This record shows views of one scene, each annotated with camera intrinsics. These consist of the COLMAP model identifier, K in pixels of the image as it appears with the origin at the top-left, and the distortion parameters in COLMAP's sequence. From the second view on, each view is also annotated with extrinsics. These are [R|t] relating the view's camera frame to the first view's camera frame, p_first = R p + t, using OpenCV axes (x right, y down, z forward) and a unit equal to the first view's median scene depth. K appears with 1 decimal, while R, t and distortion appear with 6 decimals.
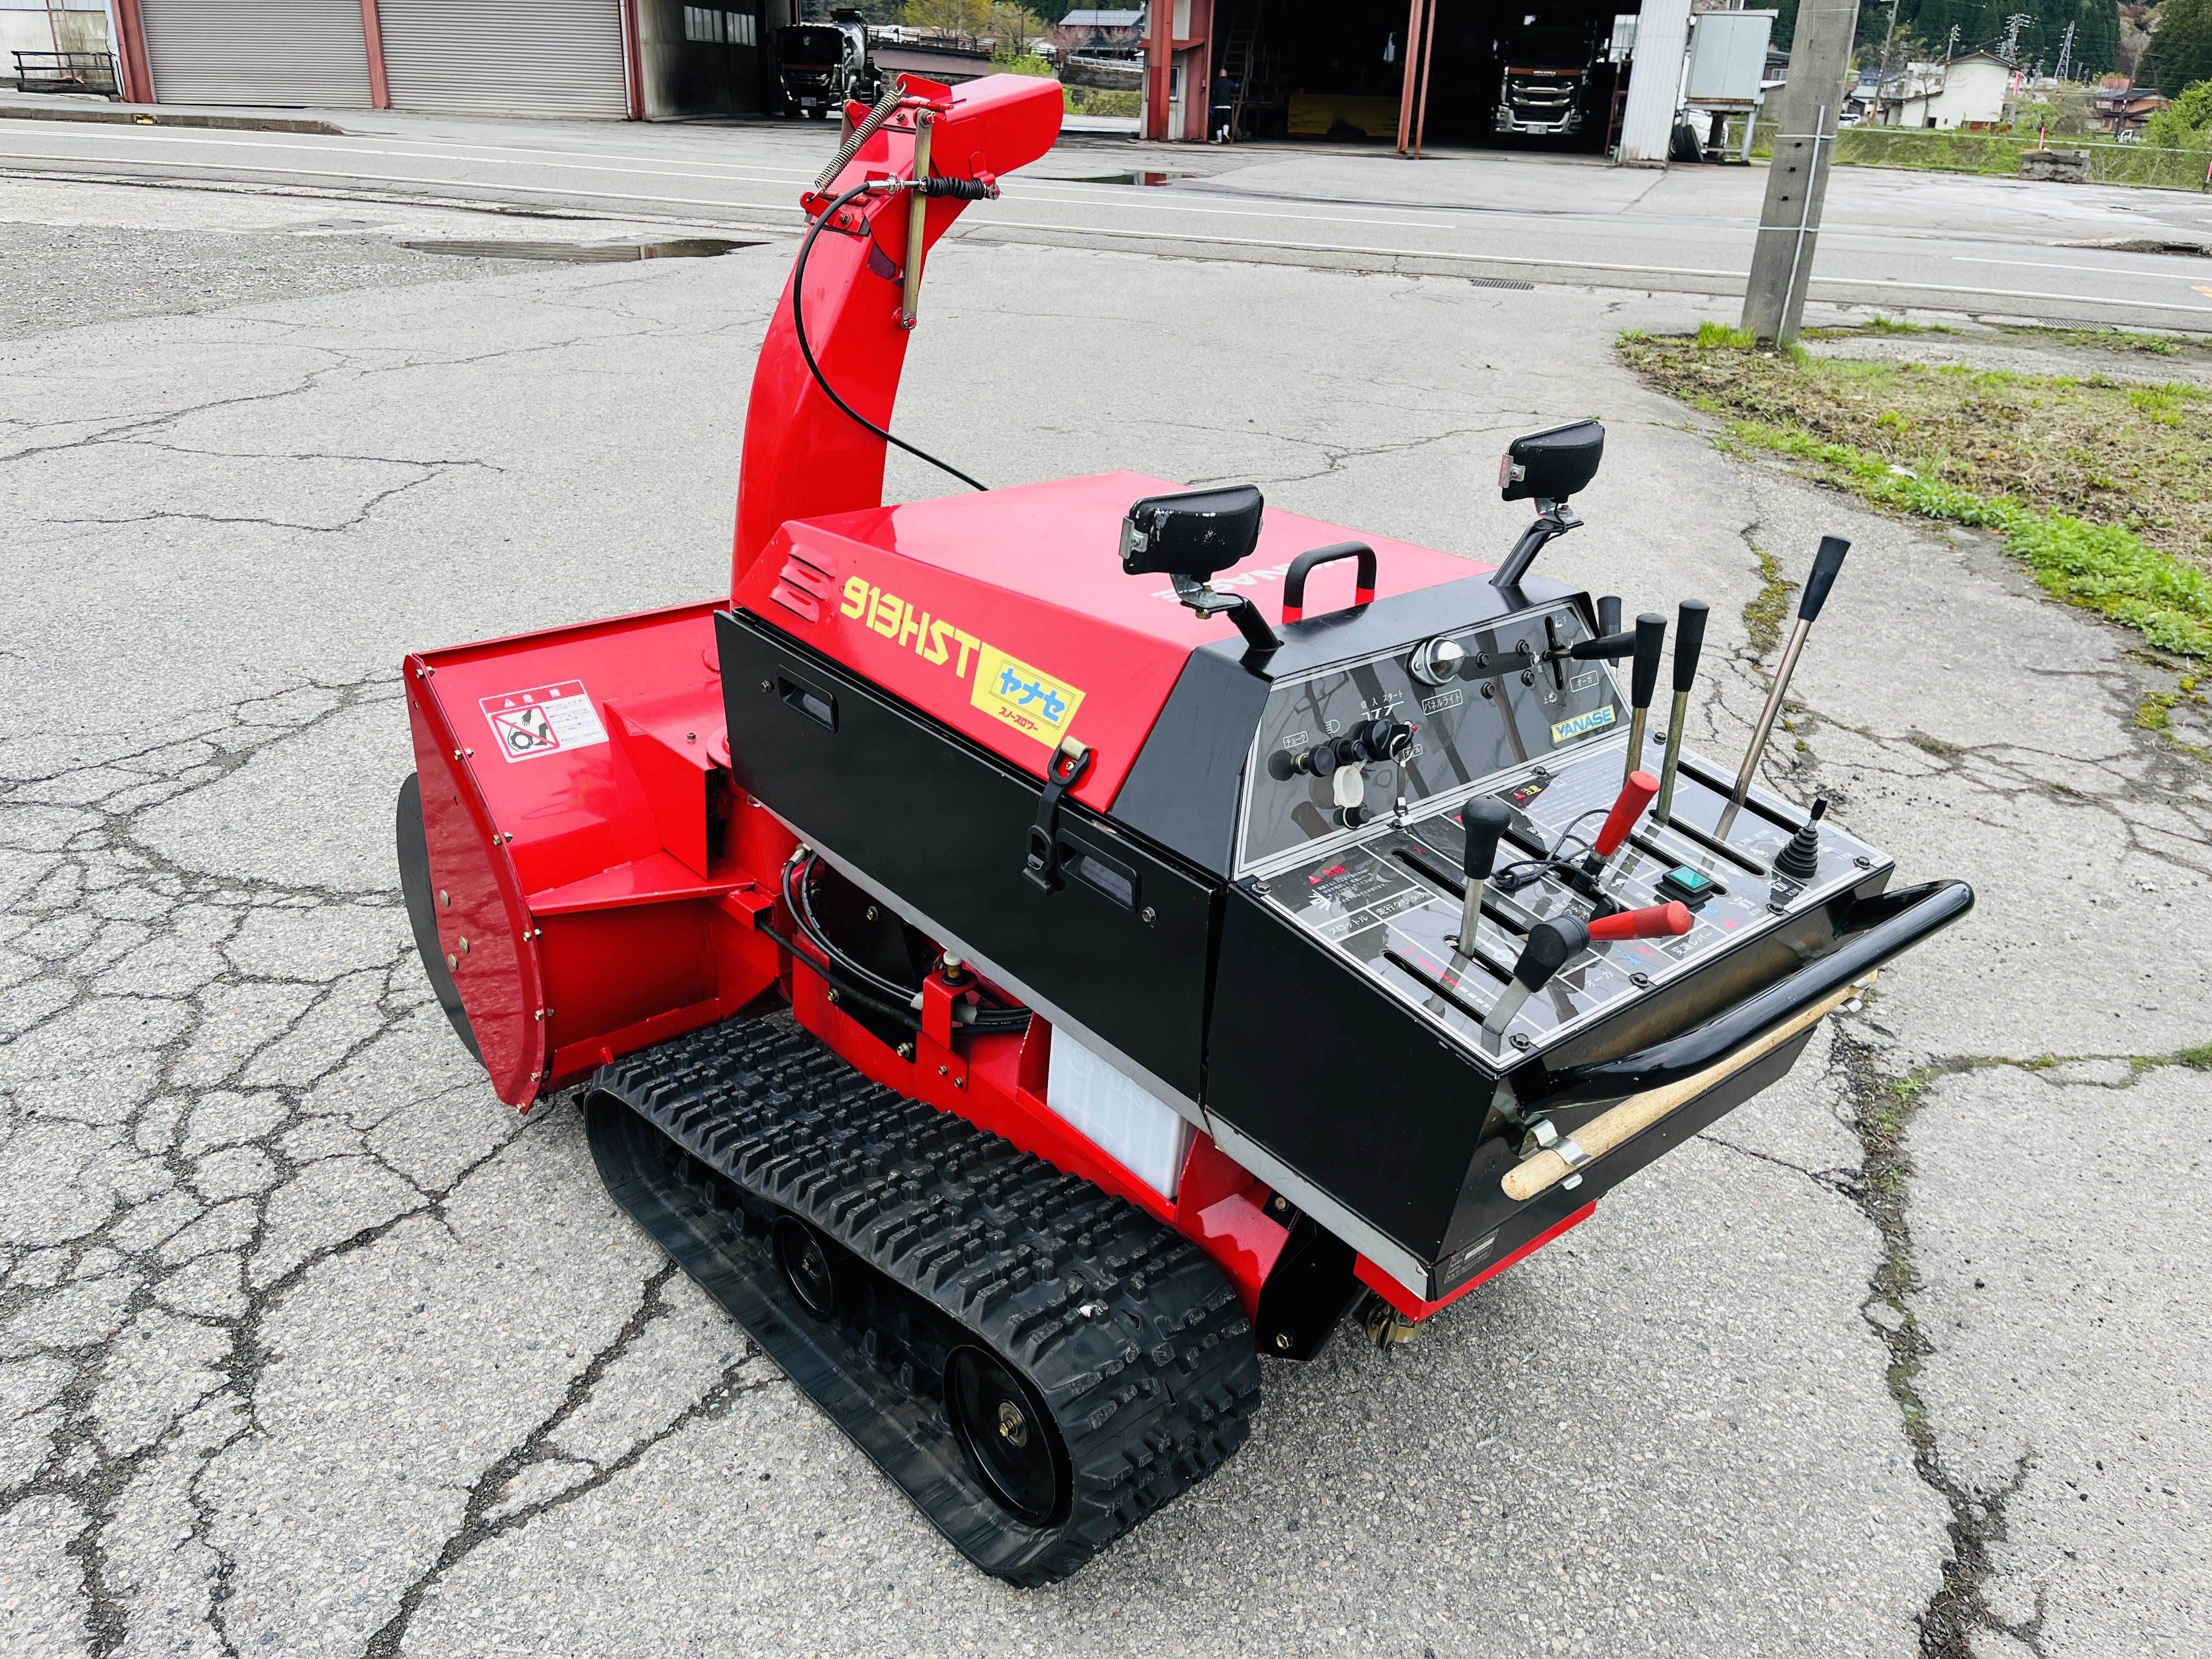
lens RADIAL K [[1676.7, 0, 1106.0], [0, 1676.7, 829.5], [0, 0, 1]] dist [0.083184, -0.127447]
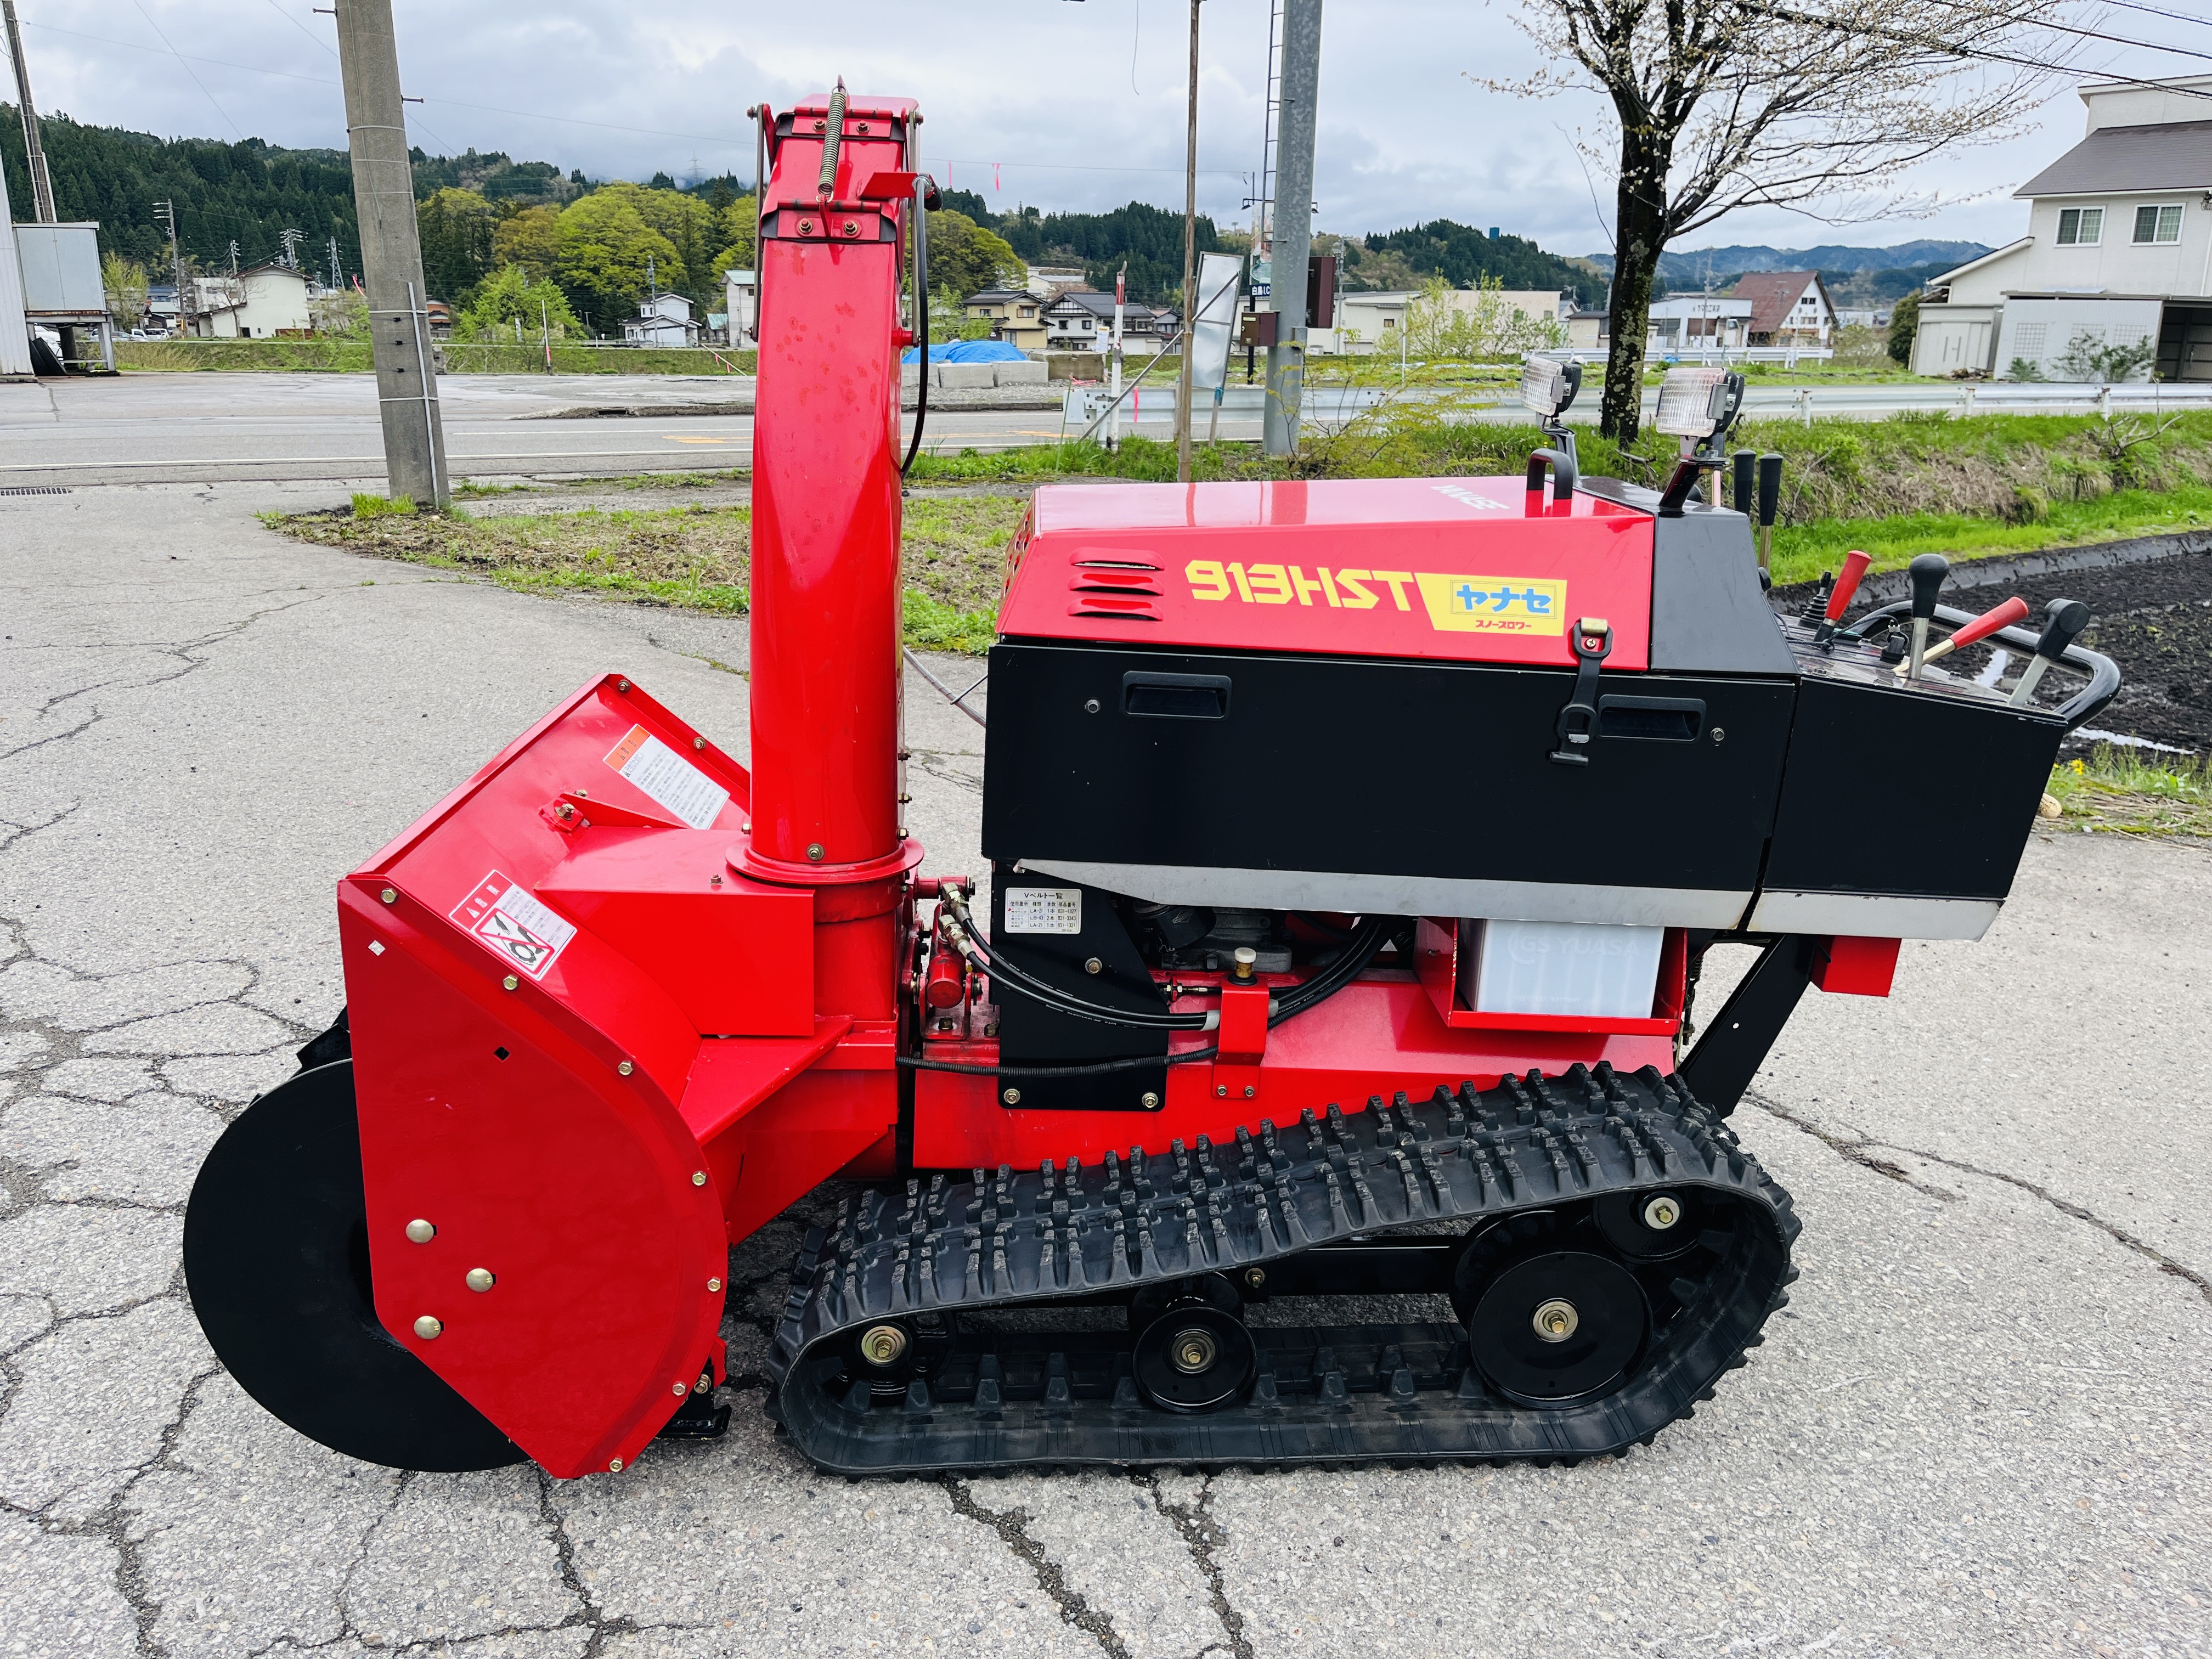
lens RADIAL K [[1645.9, 0, 1106.0], [0, 1645.9, 829.5], [0, 0, 1]] dist [0.112796, -0.157807]
pose [[0.638533, -0.252831, 0.726878, -0.806689], [0.327817, 0.943880, 0.040337, -0.053689], [-0.696284, 0.212527, 0.685581, 0.377126]]
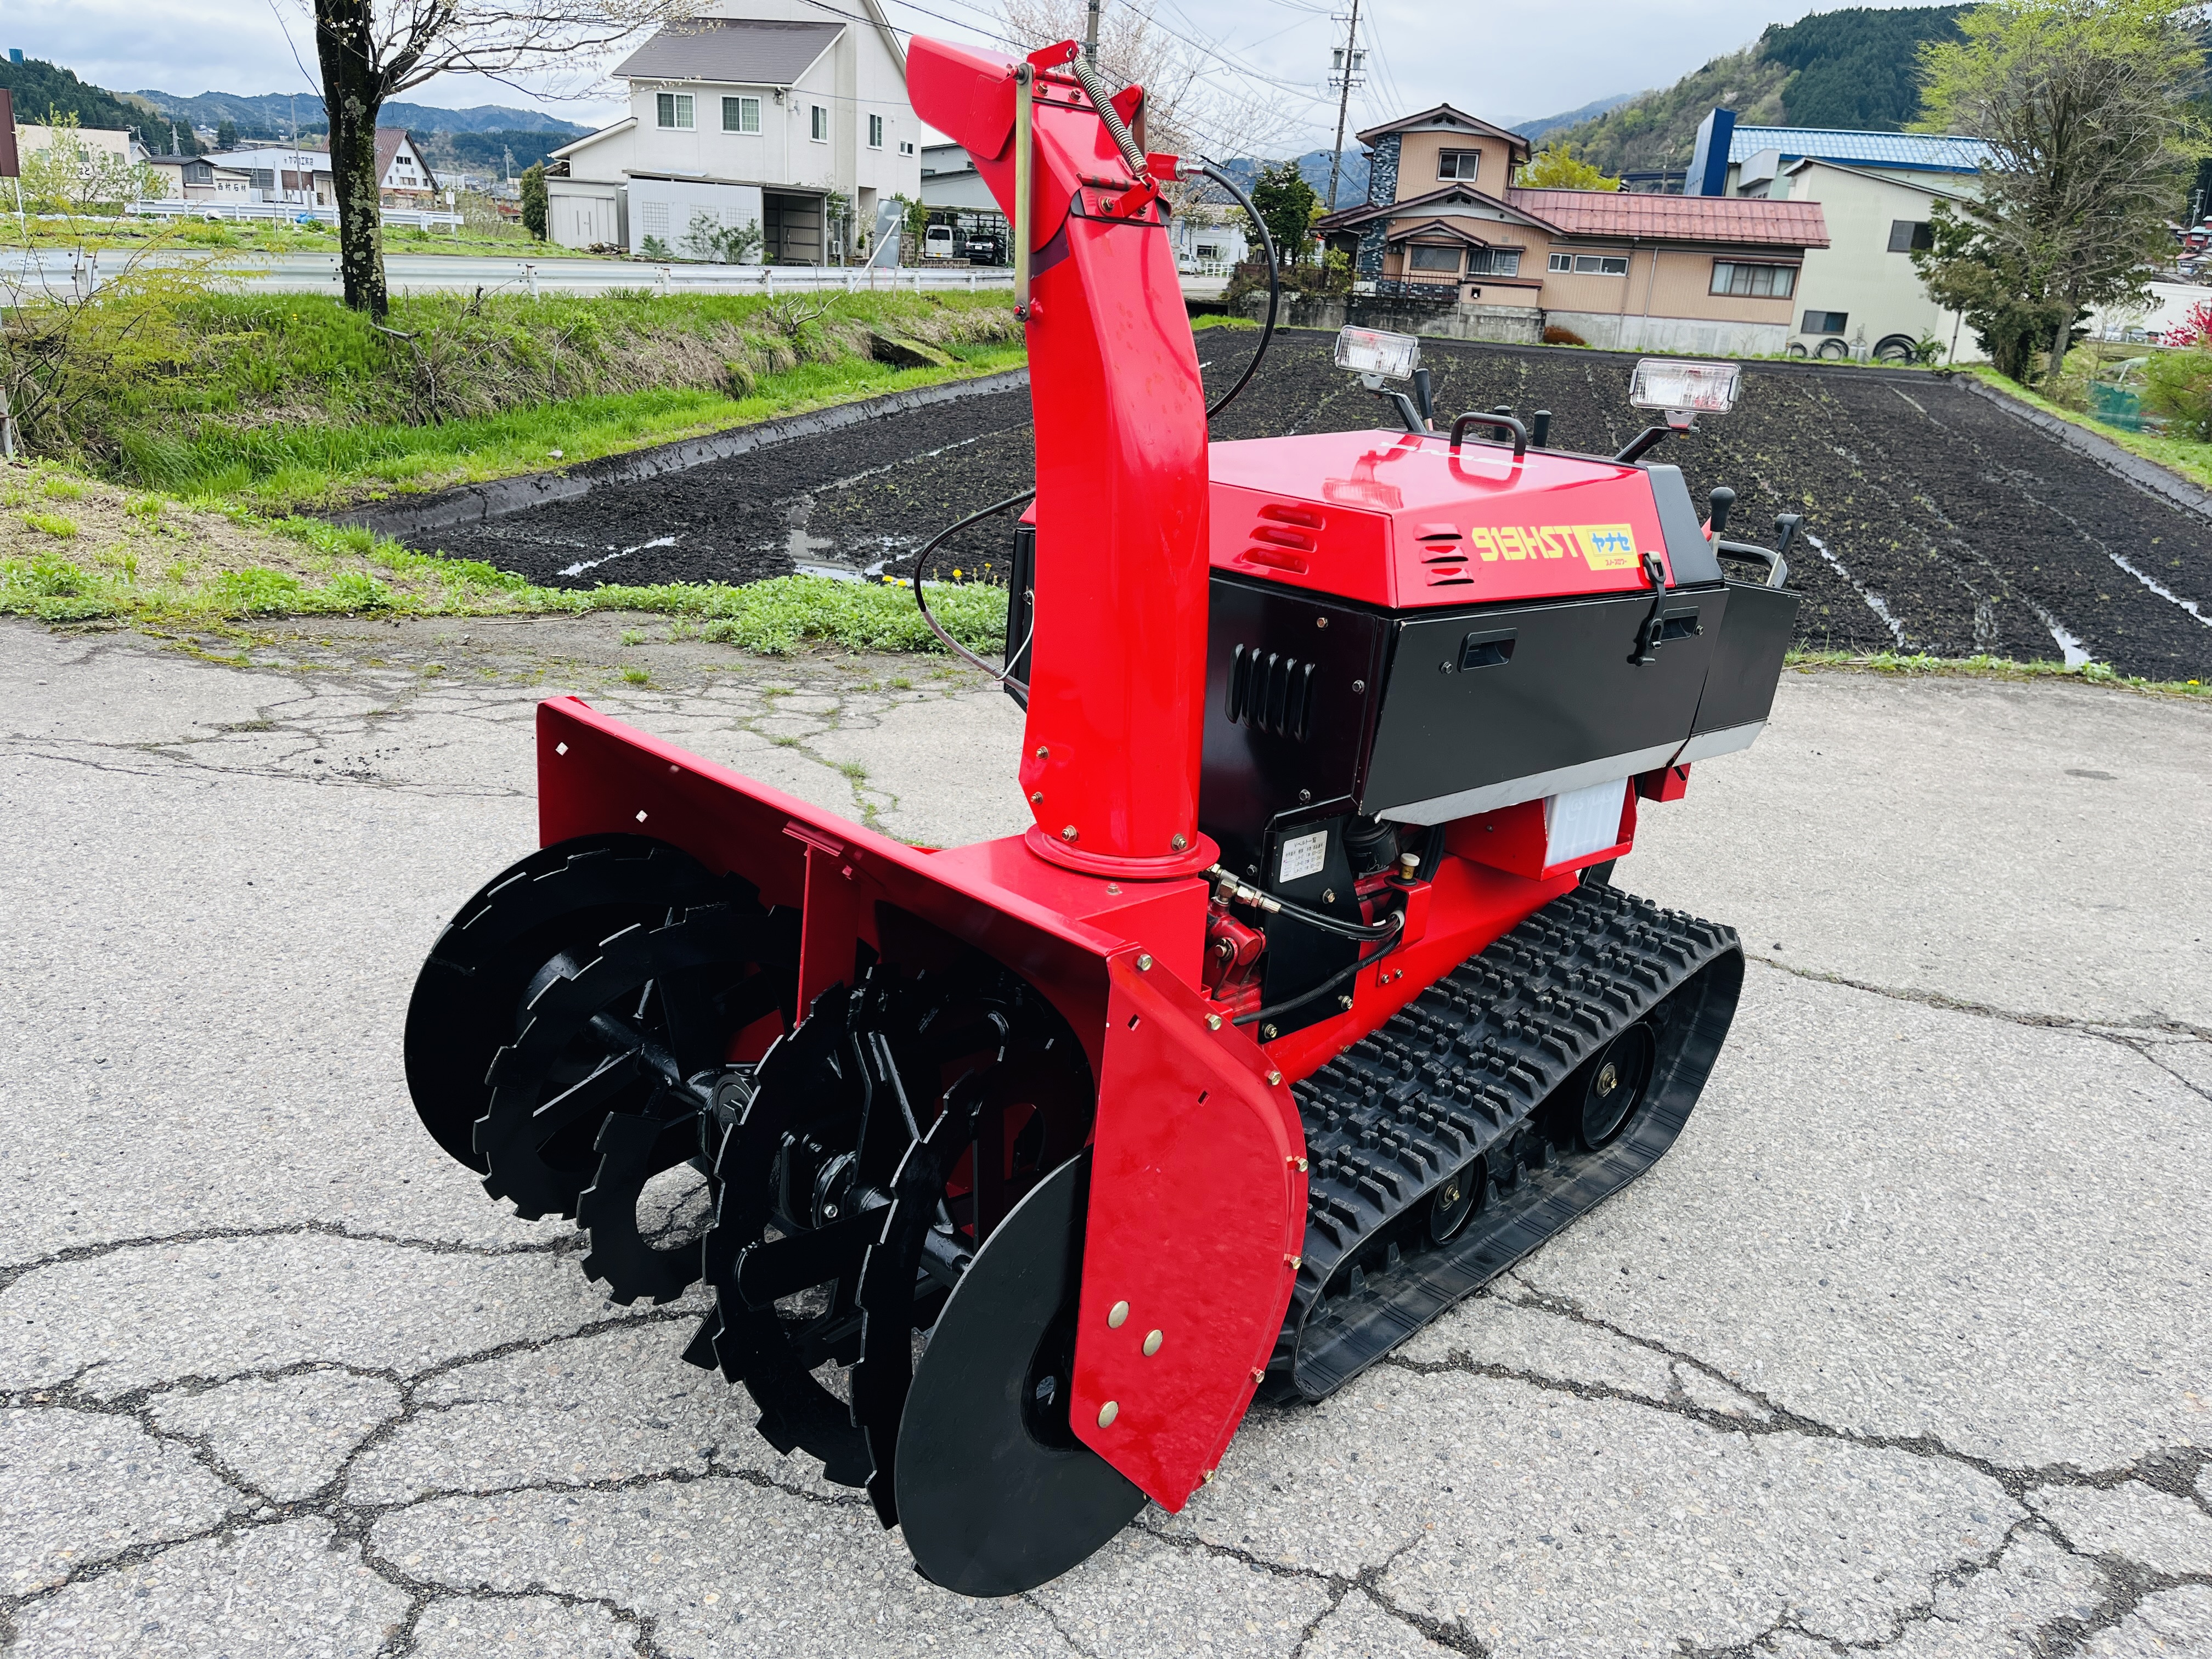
lens RADIAL K [[1580.7, 0, 1094.5], [0, 1580.7, 890.2], [0, 0, 1]] dist [0.092890, -0.130752]
pose [[-0.048566, -0.407007, 0.912133, -1.072026], [0.349340, 0.848613, 0.397263, -0.417483], [-0.935737, 0.337938, 0.100970, 1.106837]]
